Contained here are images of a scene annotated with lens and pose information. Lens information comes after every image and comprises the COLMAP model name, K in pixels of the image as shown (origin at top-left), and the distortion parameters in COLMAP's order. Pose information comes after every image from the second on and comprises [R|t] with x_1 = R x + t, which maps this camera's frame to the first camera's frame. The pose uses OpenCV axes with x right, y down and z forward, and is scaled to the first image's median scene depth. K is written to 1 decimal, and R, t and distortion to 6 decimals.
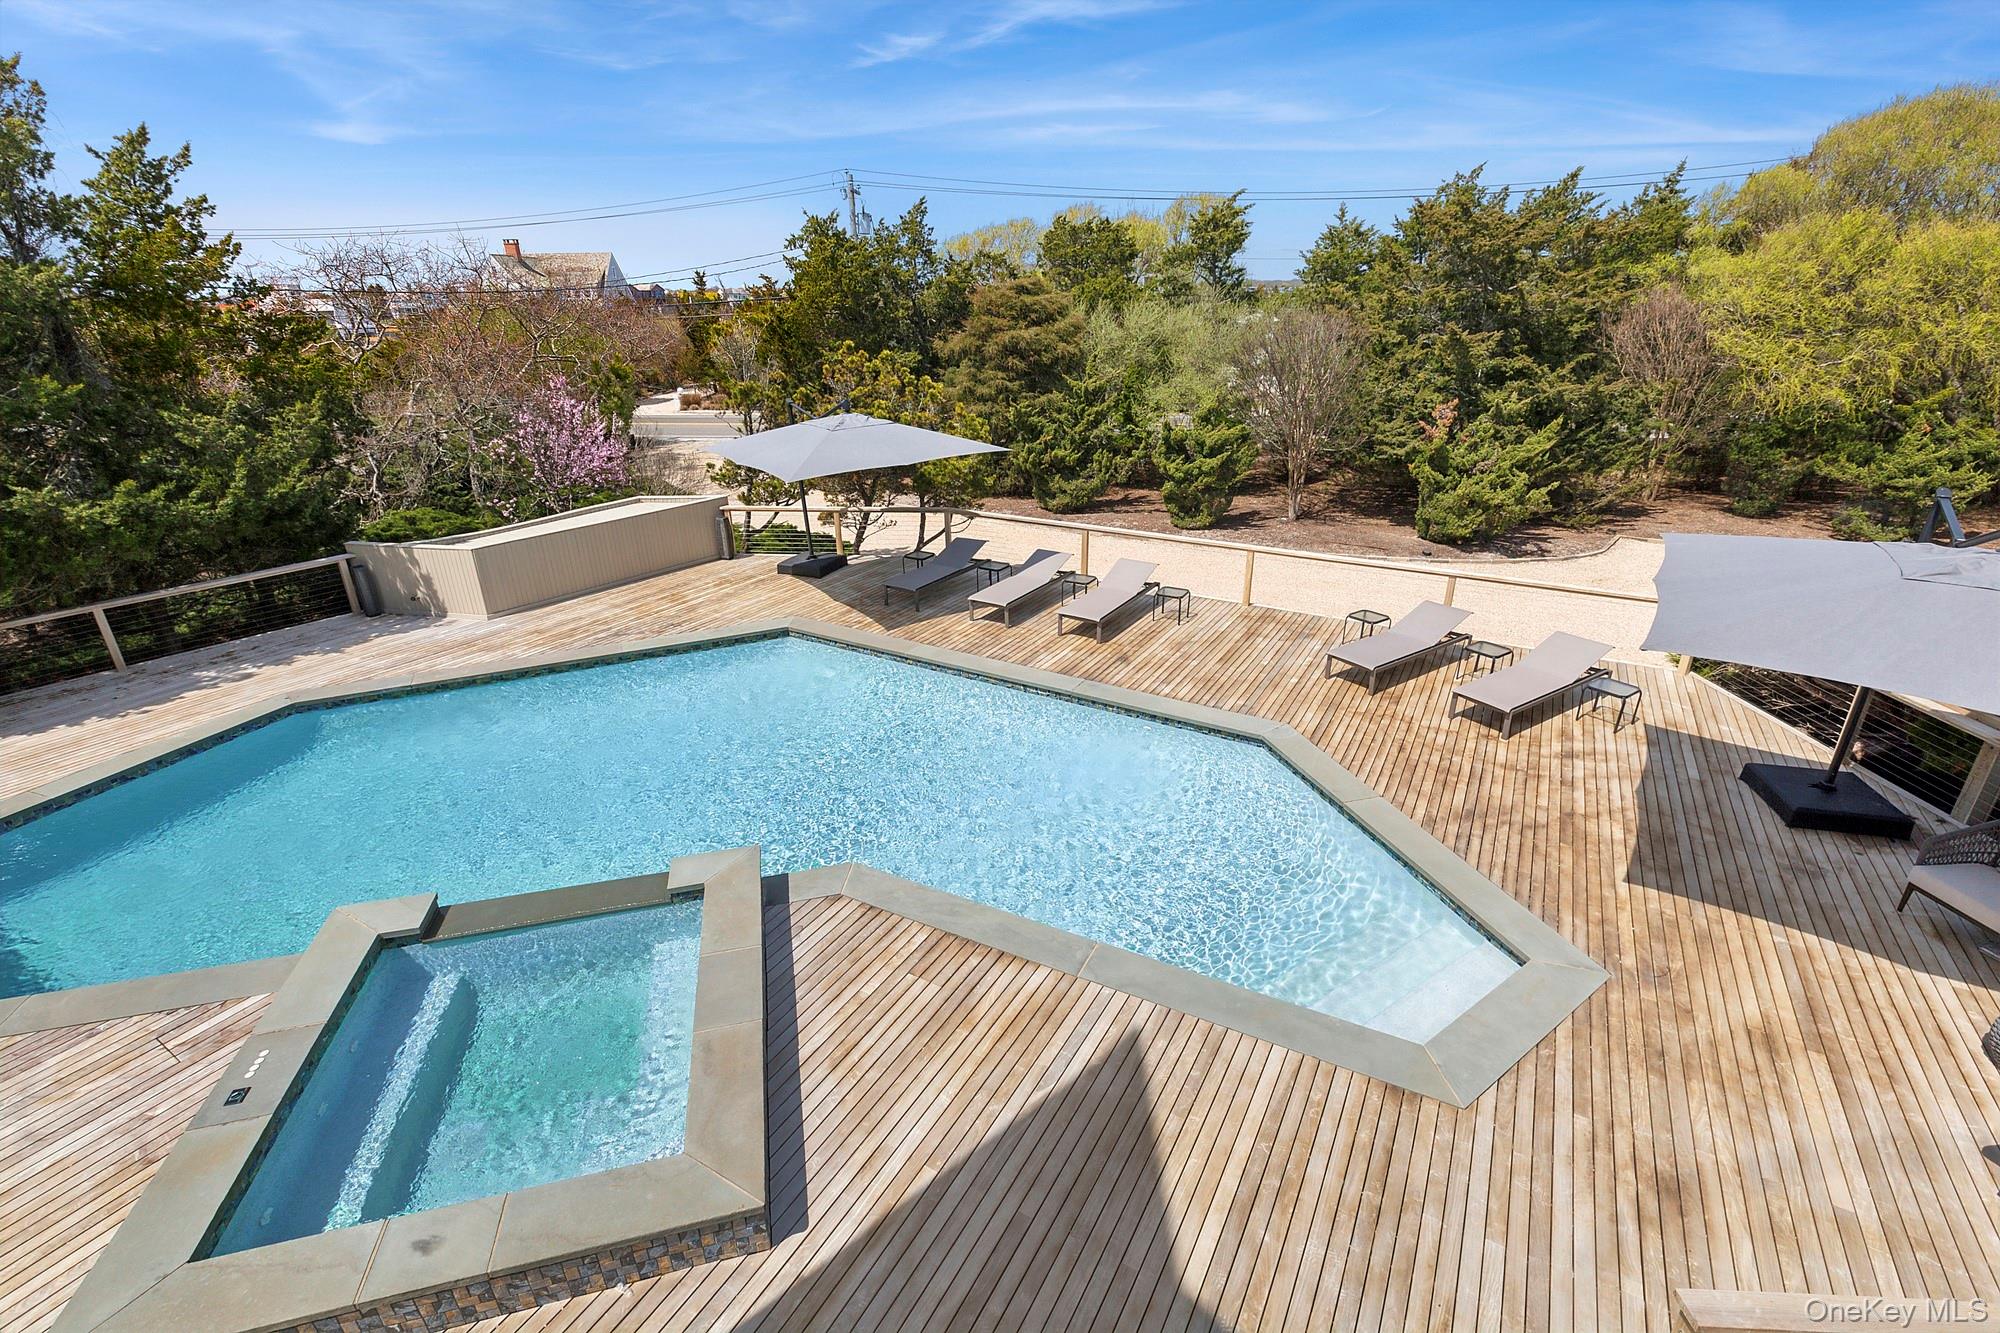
lens RADIAL K [[871.8, 0, 1000.0], [0, 871.8, 666.5], [0, 0, 1]] dist [-0.001331, 0.000009]
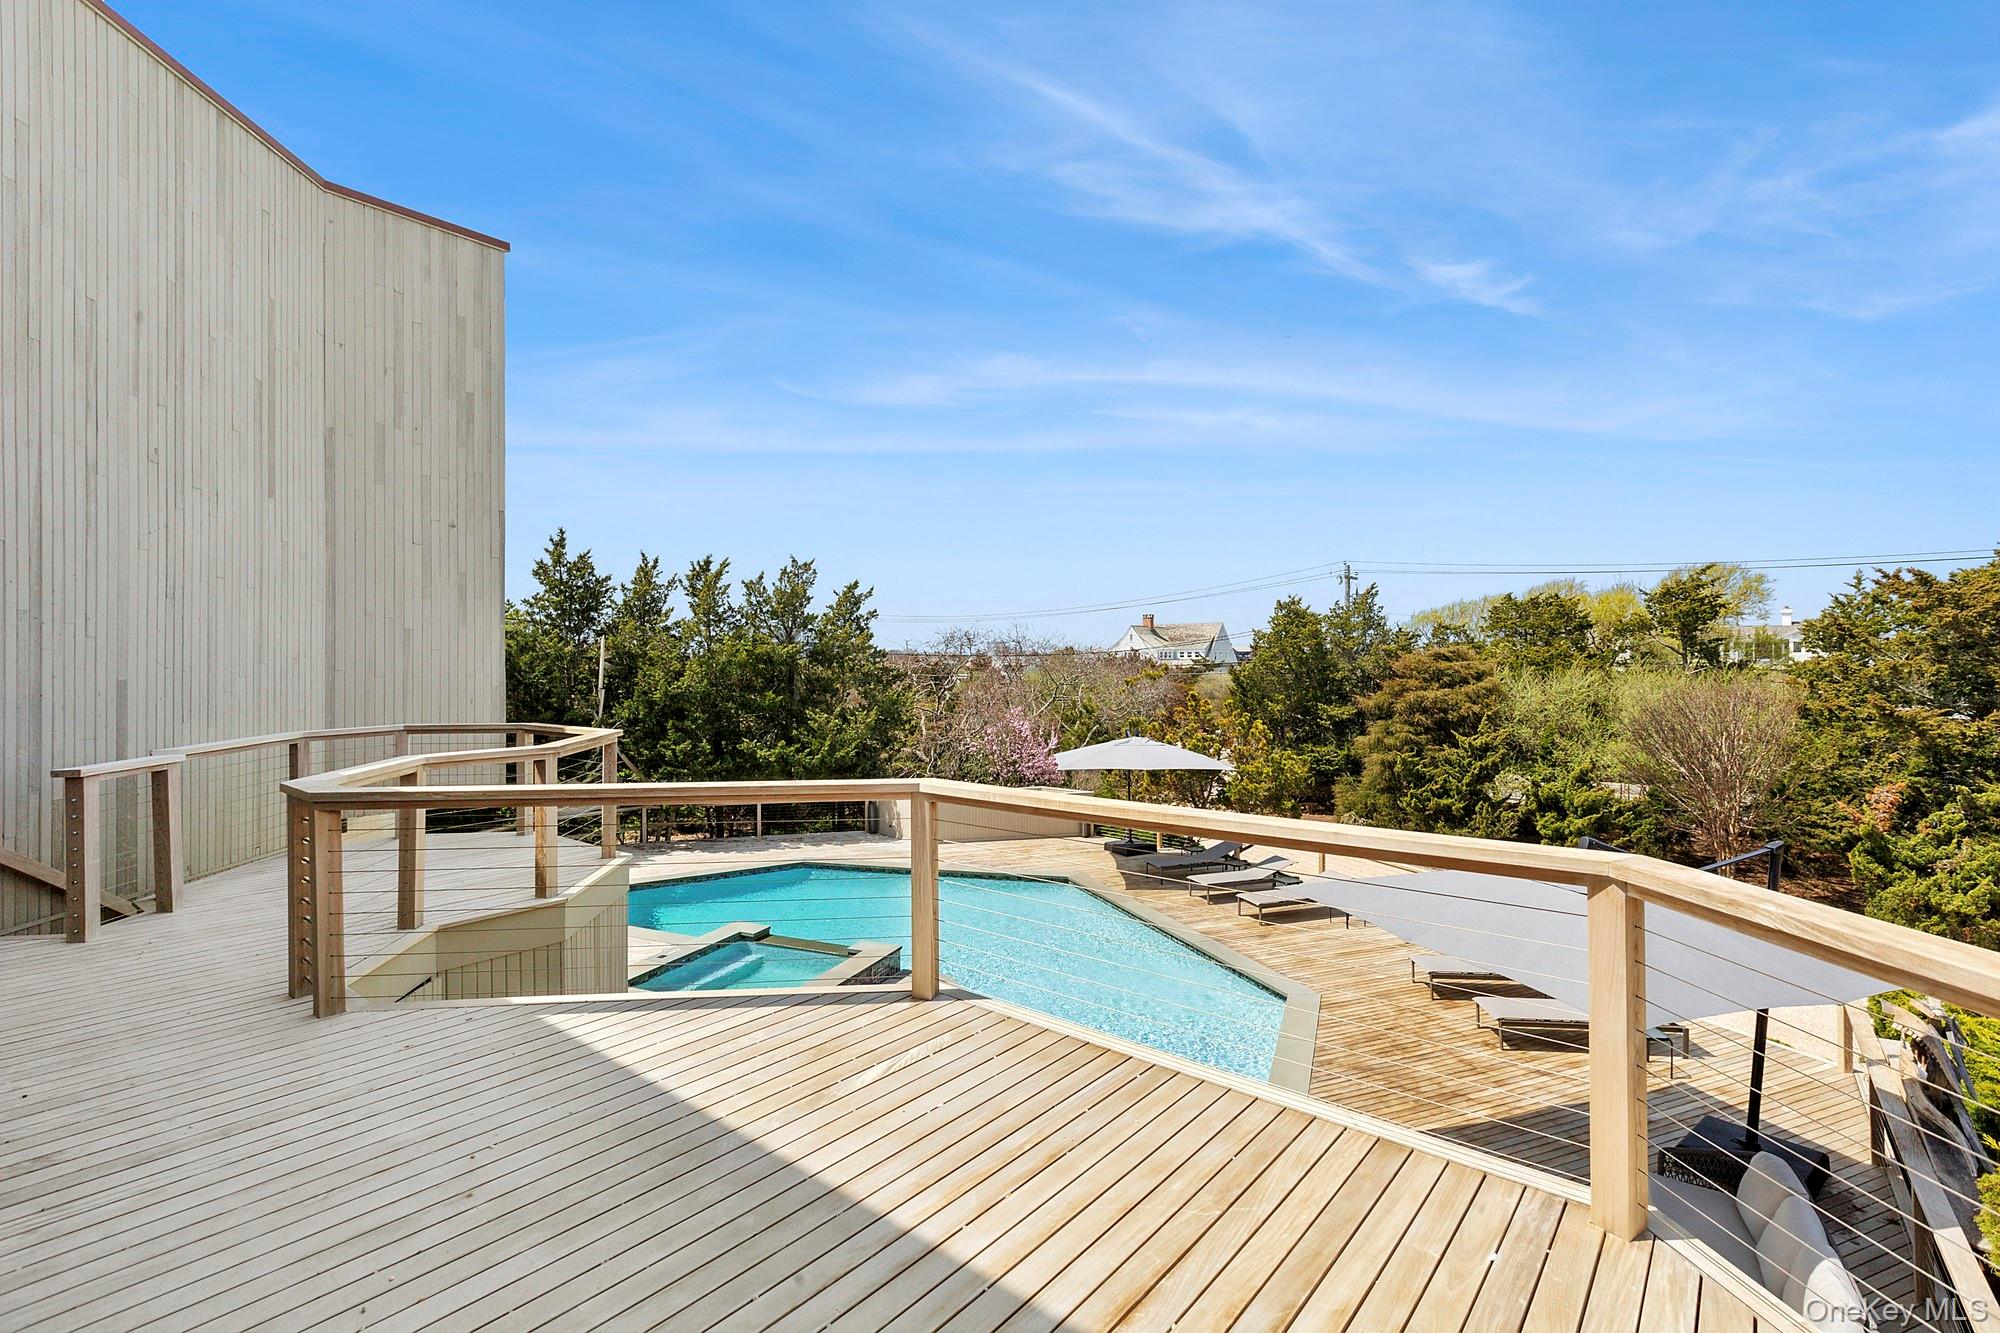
lens RADIAL K [[871.8, 0, 1000.0], [0, 871.8, 666.5], [0, 0, 1]] dist [-0.001331, 0.000009]
pose [[0.789712, 0.015630, -0.613279, 0.351270], [-0.247746, 0.922658, -0.295505, 0.056347], [0.561228, 0.385301, 0.732506, -0.152174]]
